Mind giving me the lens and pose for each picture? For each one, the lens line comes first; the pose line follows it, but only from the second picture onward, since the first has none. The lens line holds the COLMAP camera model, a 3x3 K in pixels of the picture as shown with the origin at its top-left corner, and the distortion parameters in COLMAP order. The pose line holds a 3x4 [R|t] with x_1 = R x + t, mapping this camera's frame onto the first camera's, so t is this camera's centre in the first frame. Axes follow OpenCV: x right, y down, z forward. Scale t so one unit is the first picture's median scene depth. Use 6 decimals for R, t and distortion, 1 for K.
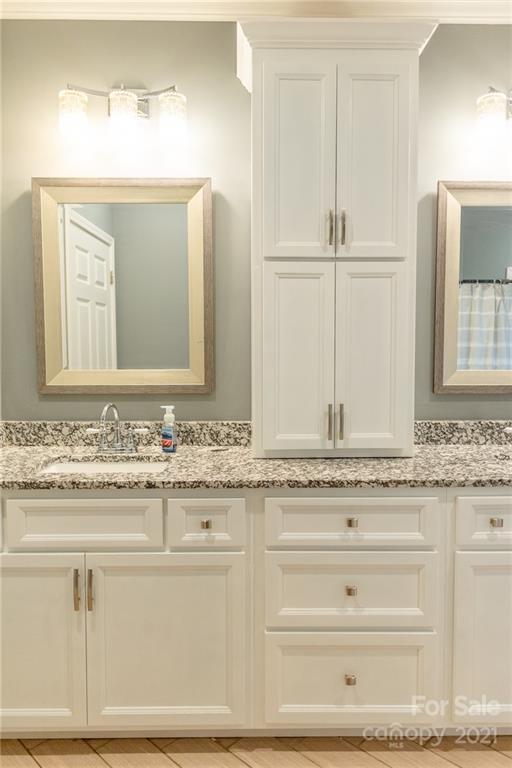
lens RADIAL K [[516.3, 0, 253.9], [0, 516.3, 385.7], [0, 0, 1]] dist [0.011032, -0.008795]
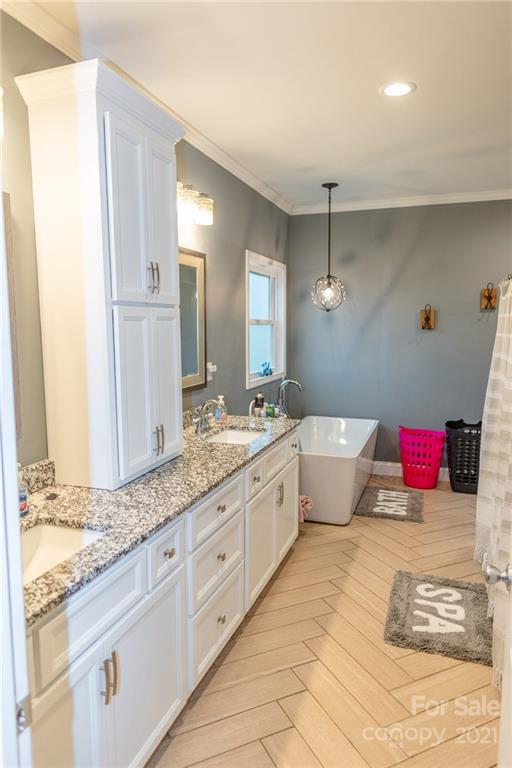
lens RADIAL K [[516.3, 0, 257.3], [0, 516.3, 383.3], [0, 0, 1]] dist [0.011032, -0.008795]
pose [[0.351224, -0.110803, 0.929712, -0.872450], [0.051904, 0.993750, 0.098827, -0.169057], [-0.934852, 0.013546, 0.354780, 0.357366]]
